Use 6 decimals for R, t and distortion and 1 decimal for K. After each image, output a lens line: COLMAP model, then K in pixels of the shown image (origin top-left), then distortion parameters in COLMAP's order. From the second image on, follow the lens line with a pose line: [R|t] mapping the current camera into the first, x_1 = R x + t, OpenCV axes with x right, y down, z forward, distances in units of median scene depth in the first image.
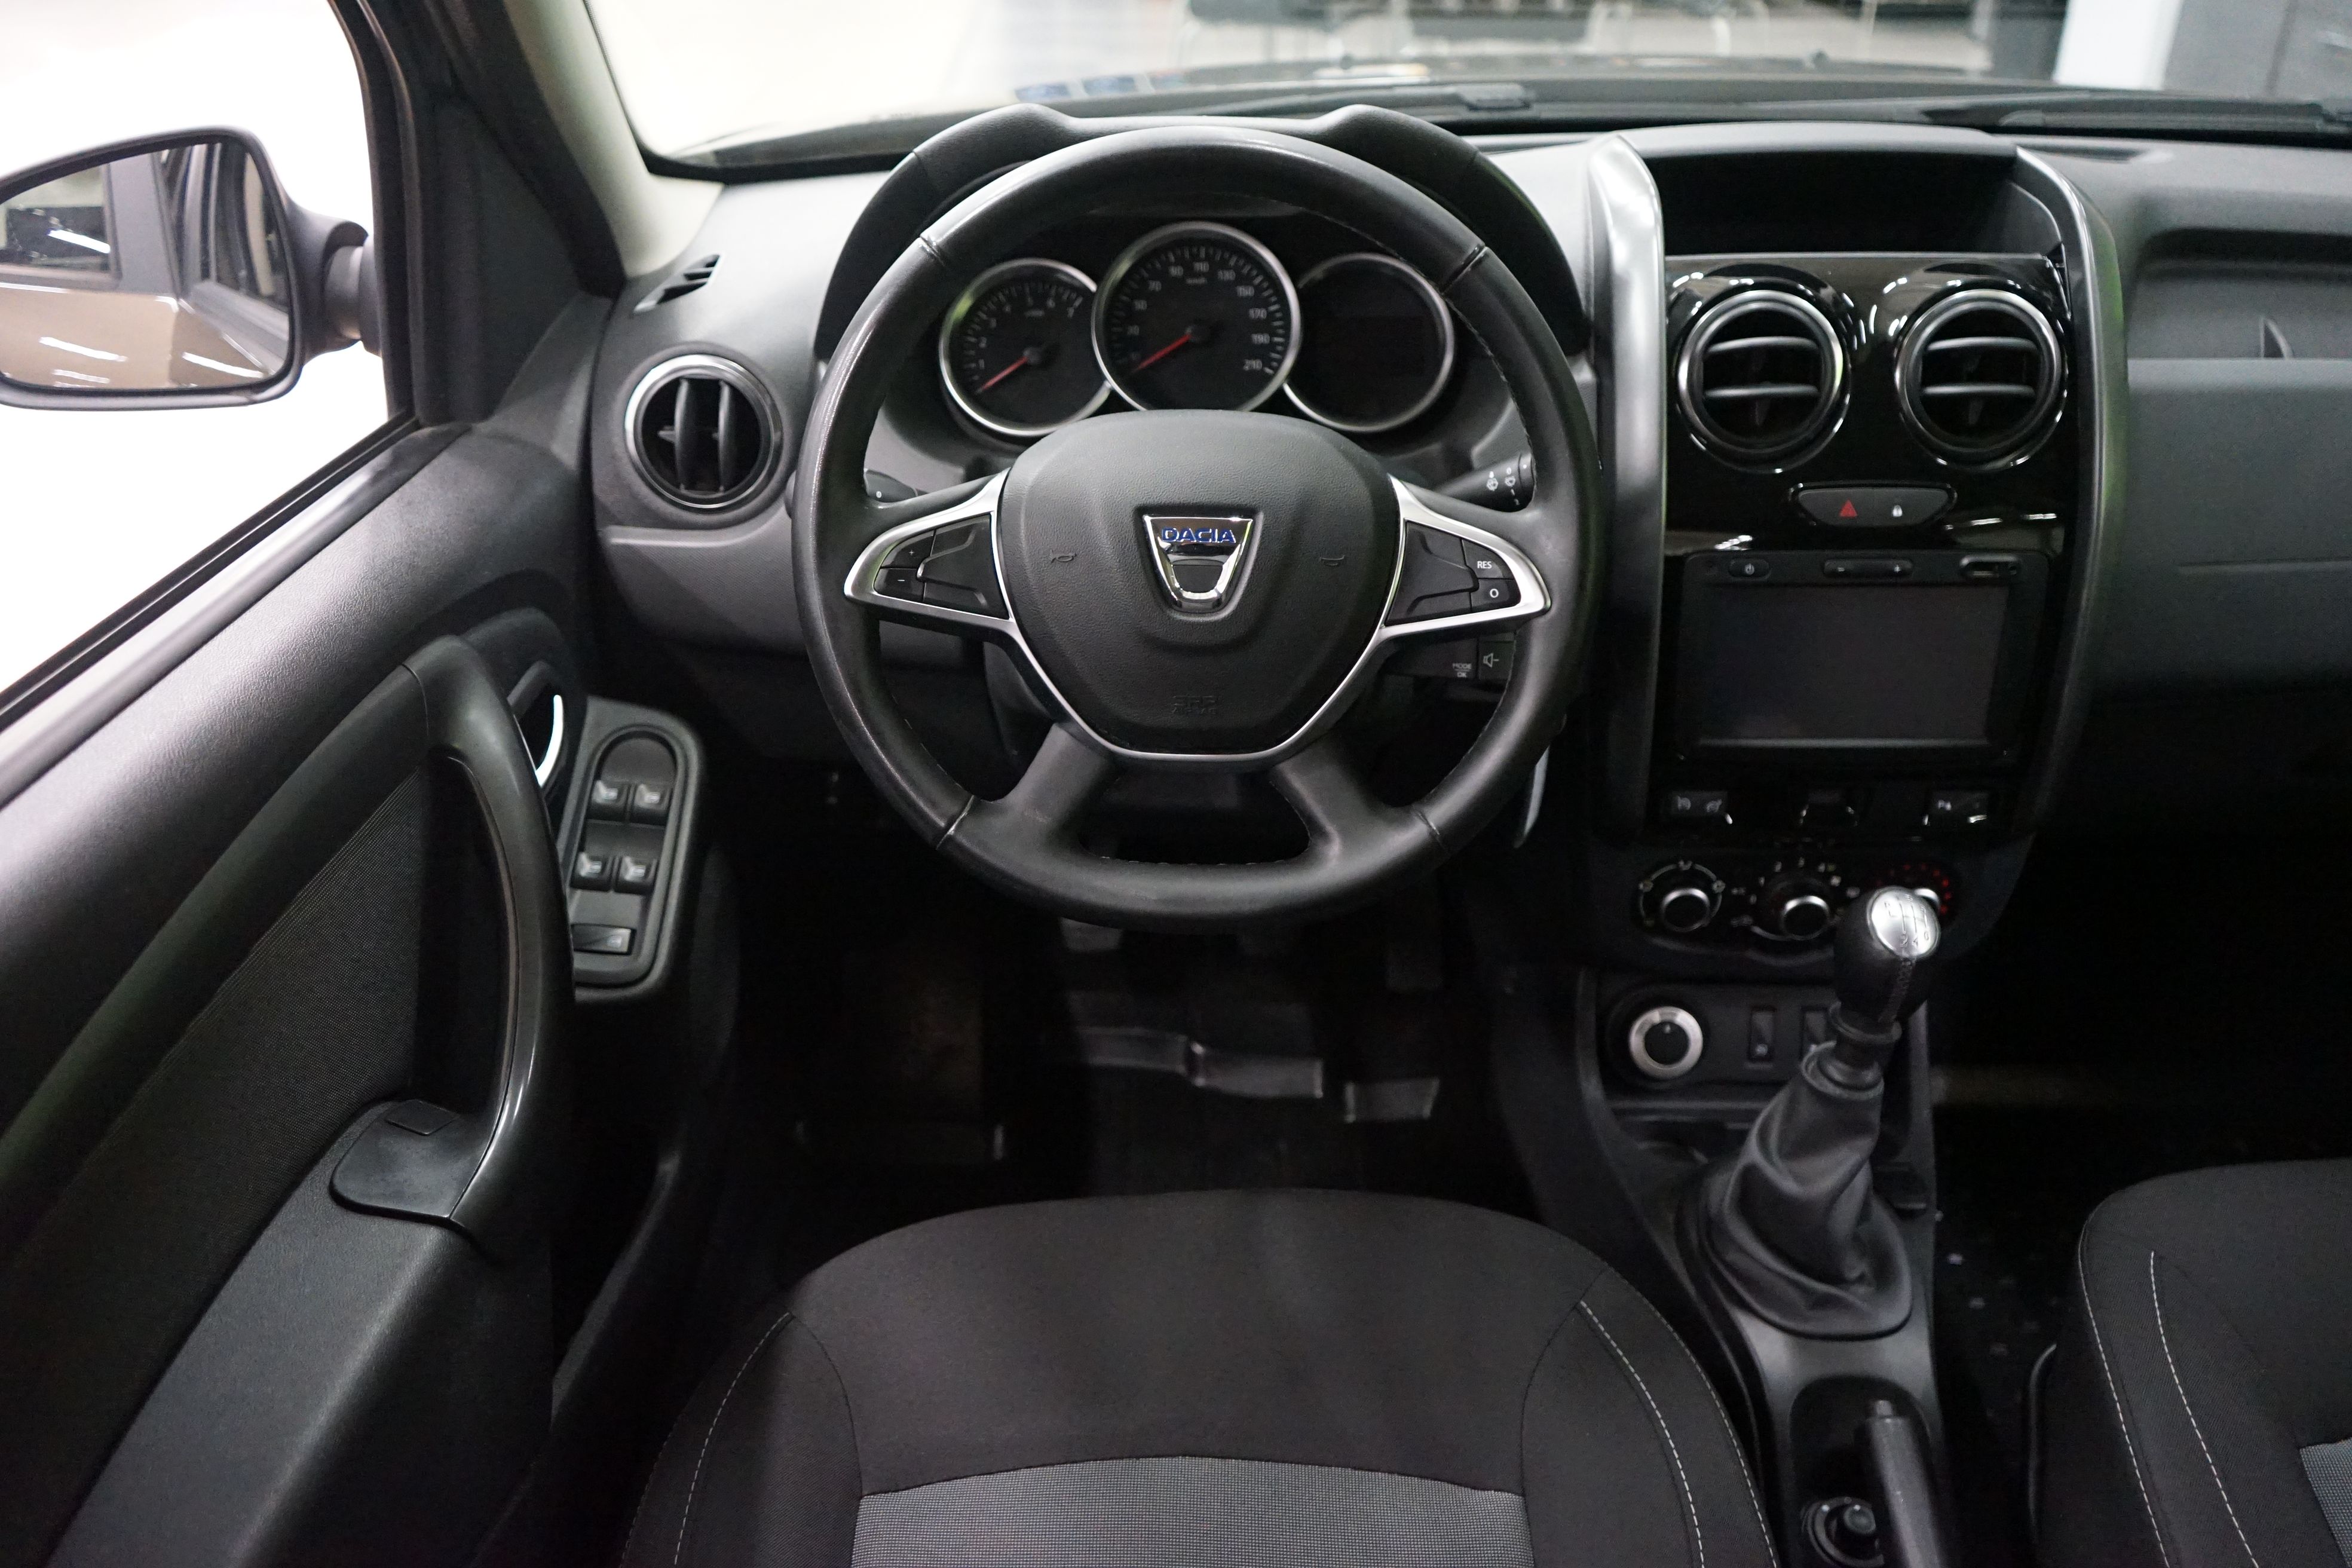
lens RADIAL K [[1974.8, 0, 1175.5], [0, 1974.8, 784.7], [0, 0, 1]] dist [-0.001611, 0.011045]
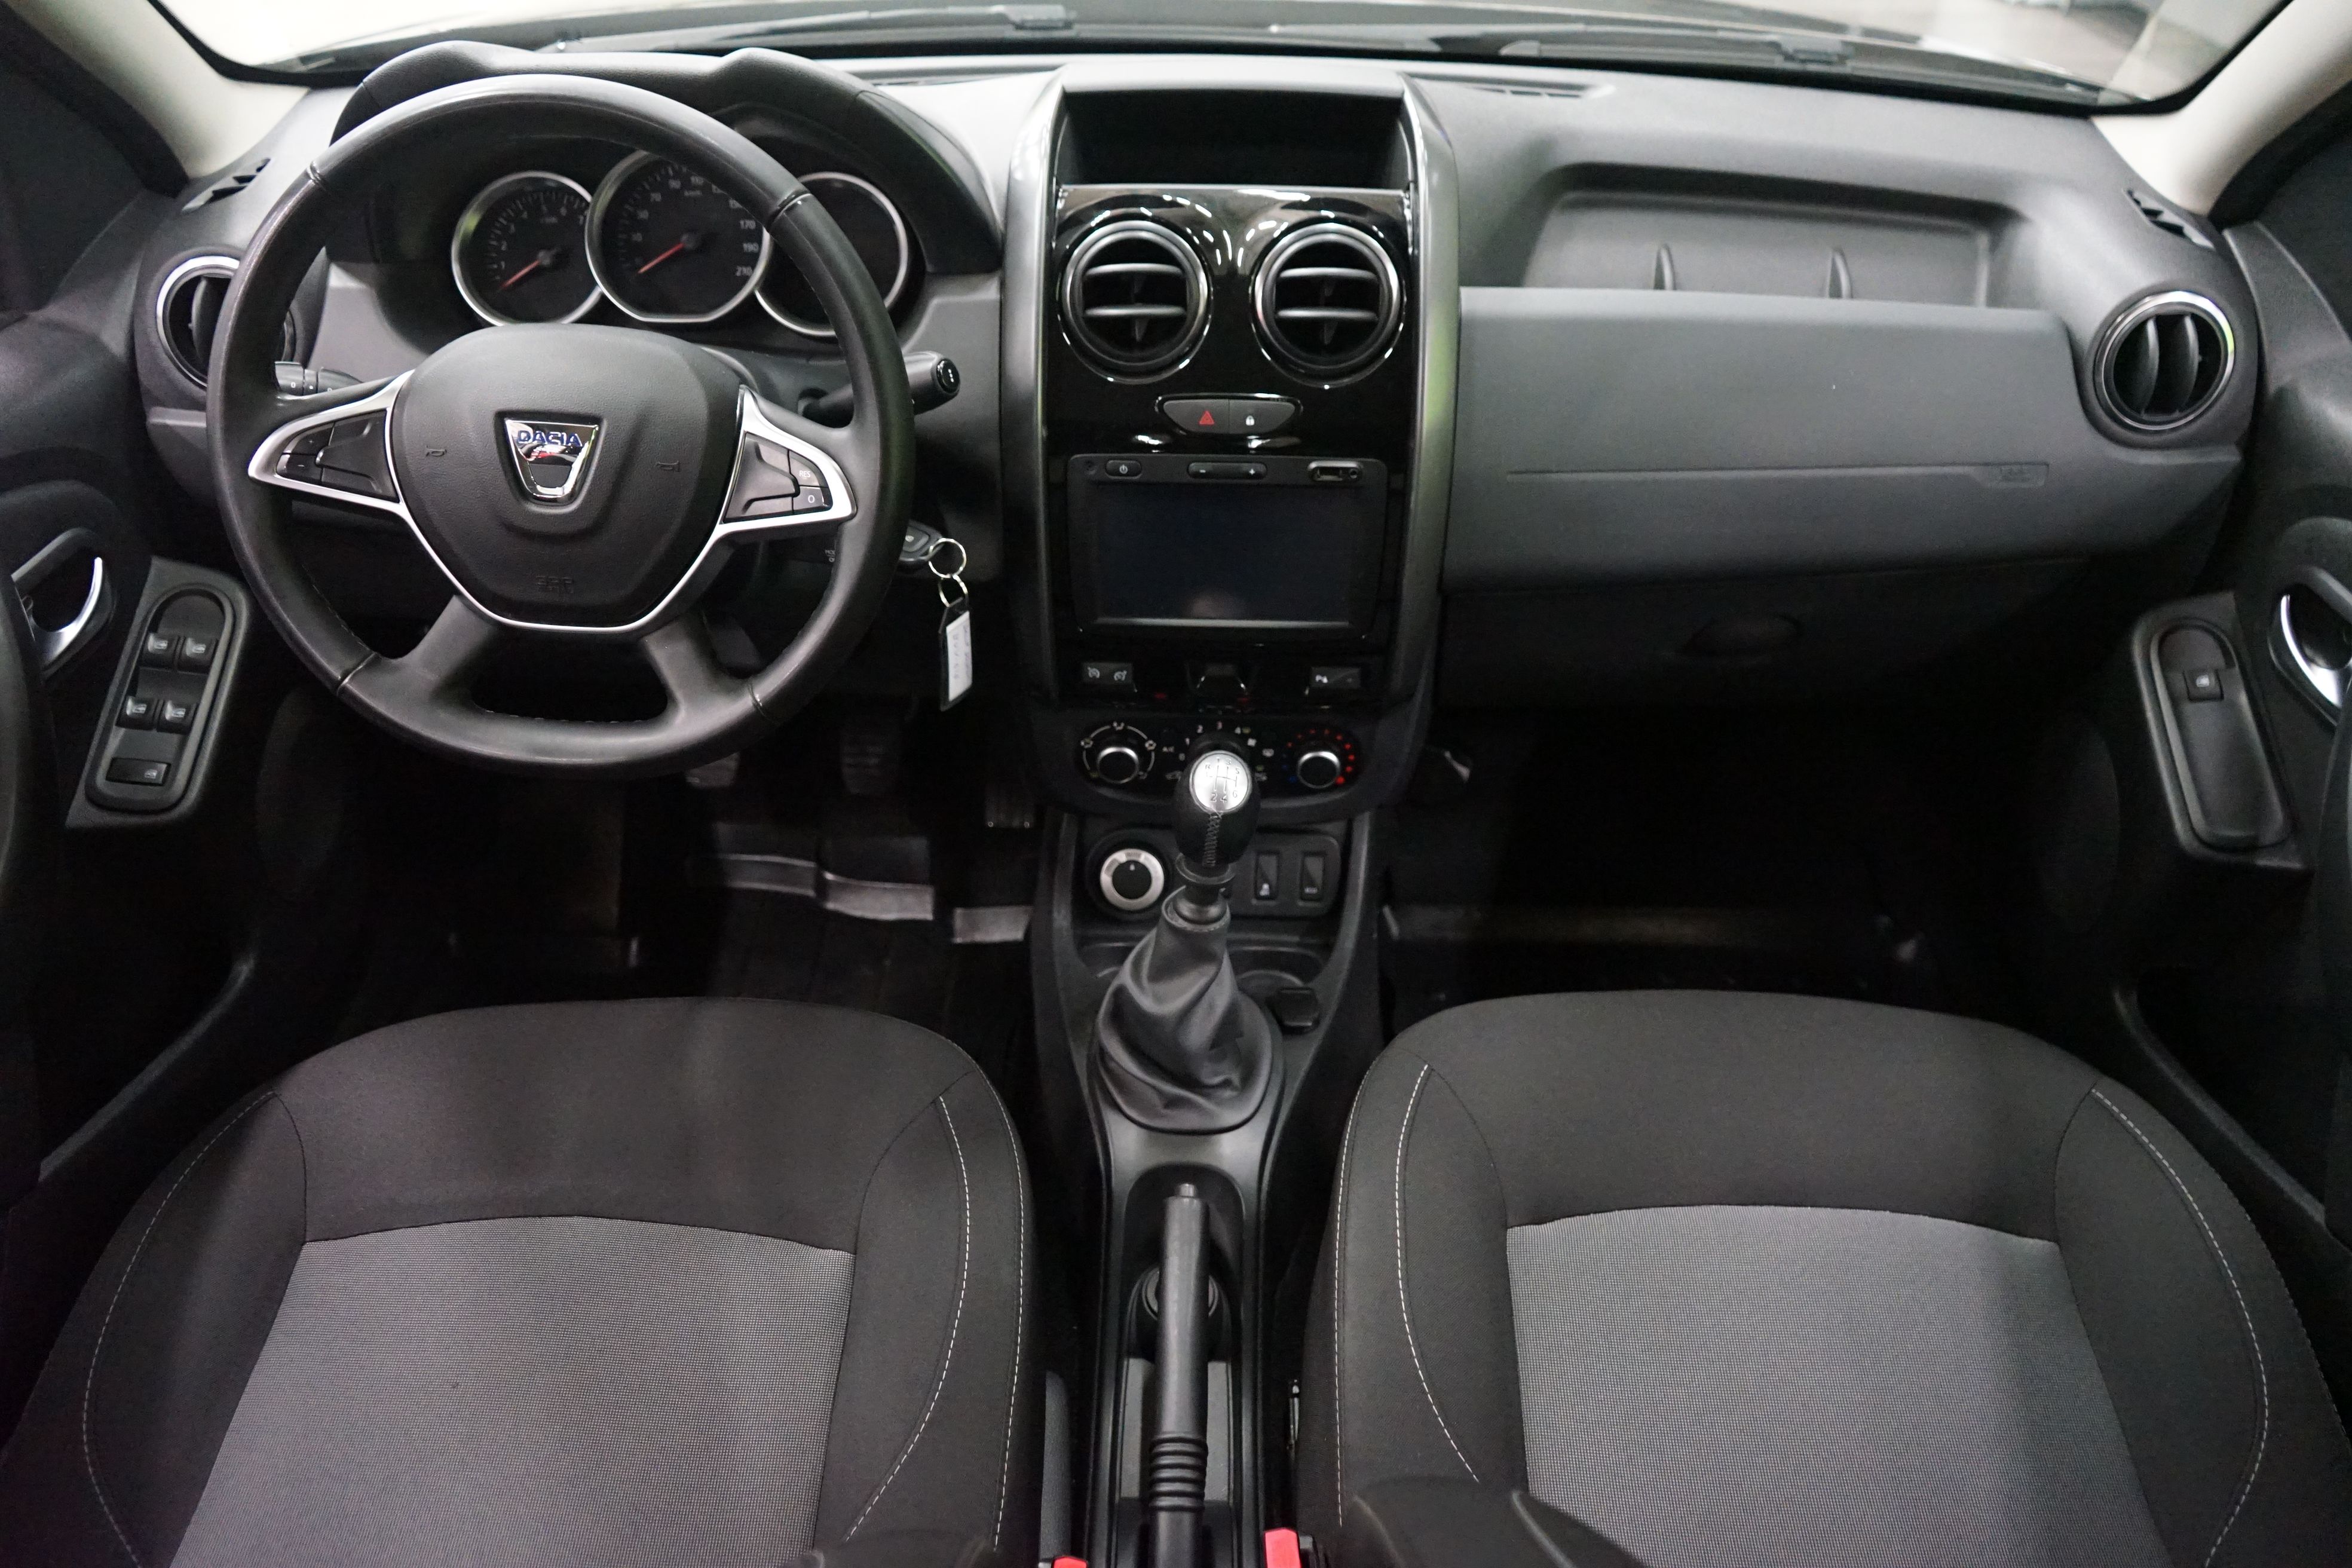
lens RADIAL K [[1891.7, 0, 1176.9], [0, 1891.7, 786.0], [0, 0, 1]] dist [-0.008269, 0.019786]
pose [[0.999769, 0.021504, -0.000513, 0.318378], [-0.021377, 0.995932, 0.087530, -0.023022], [0.002393, -0.087499, 0.996162, -0.100209]]
